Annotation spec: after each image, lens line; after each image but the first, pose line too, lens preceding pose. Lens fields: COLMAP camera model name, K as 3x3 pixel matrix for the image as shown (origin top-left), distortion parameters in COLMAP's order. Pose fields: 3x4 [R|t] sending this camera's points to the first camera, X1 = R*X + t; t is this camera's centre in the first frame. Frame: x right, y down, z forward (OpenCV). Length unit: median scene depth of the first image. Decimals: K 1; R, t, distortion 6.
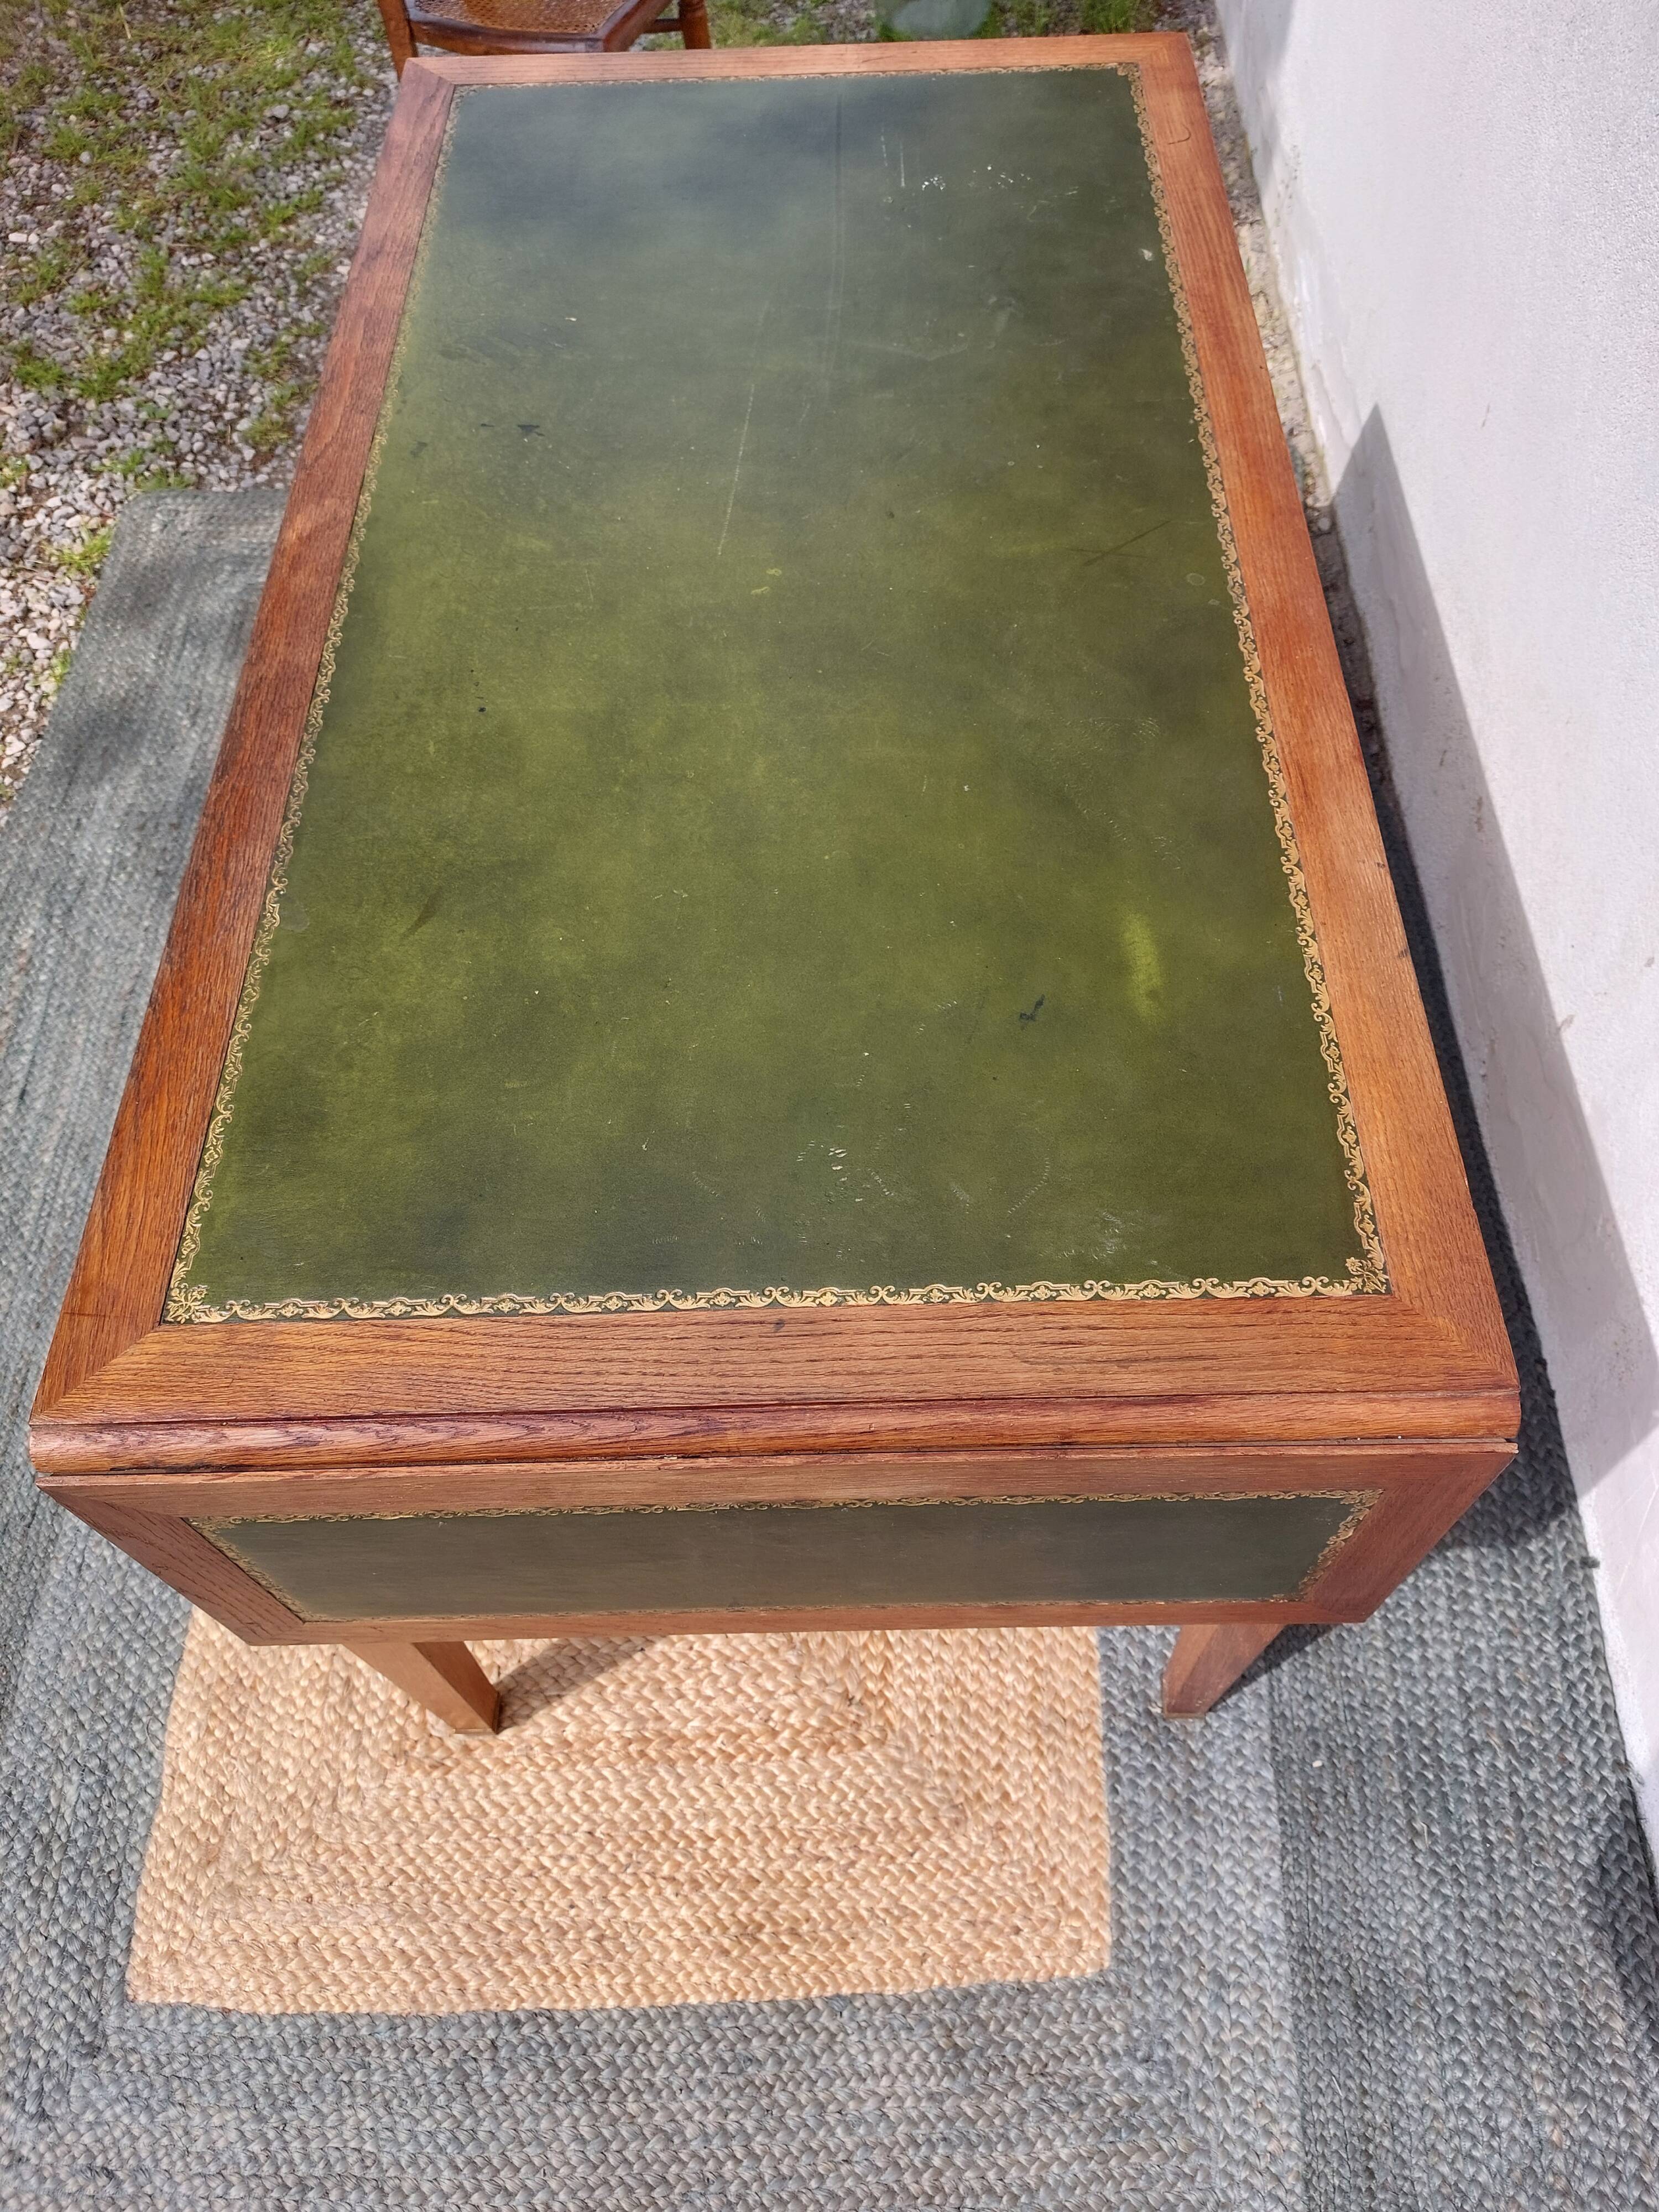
lens RADIAL K [[1587.5, 0, 845.7], [0, 1587.5, 1170.6], [0, 0, 1]] dist [0.041649, -0.036540]
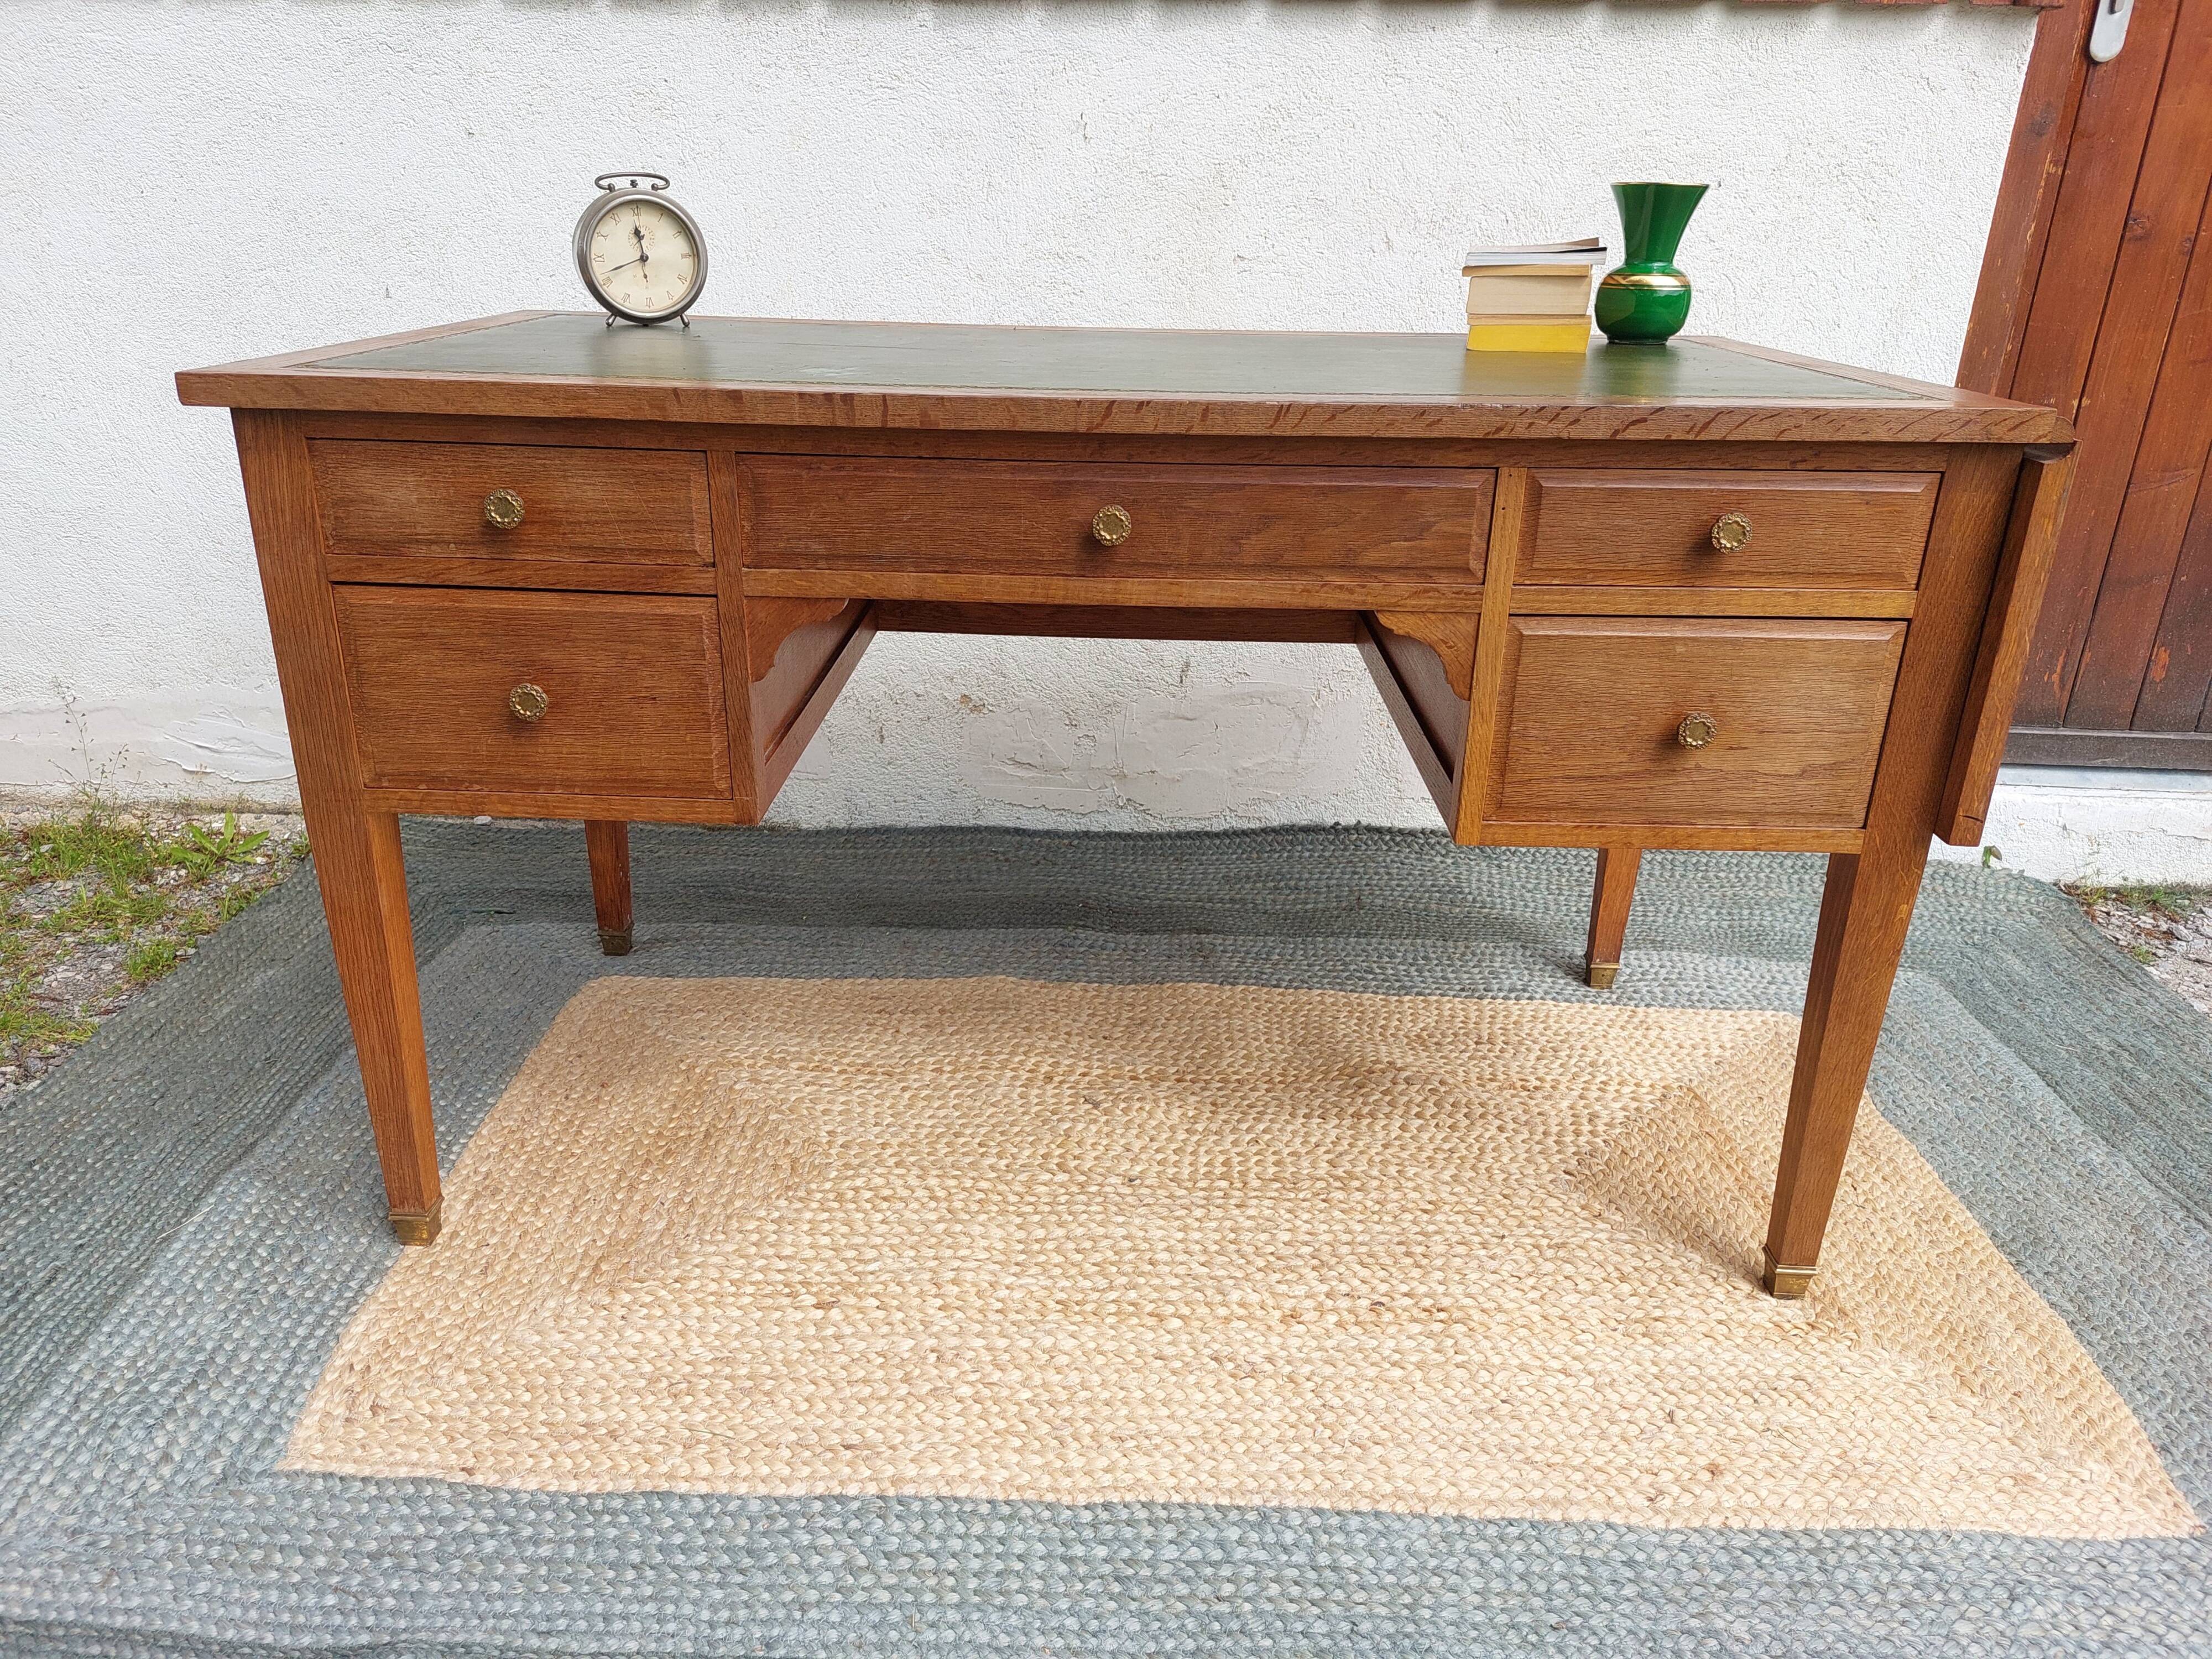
lens RADIAL K [[1587.5, 0, 1113.7], [0, 1587.5, 866.8], [0, 0, 1]] dist [0.041649, -0.036540]
pose [[0.029999, -0.379417, 0.924739, -1.119793], [0.848746, 0.498325, 0.176927, -0.339214], [-0.527950, 0.779561, 0.336978, 0.704596]]
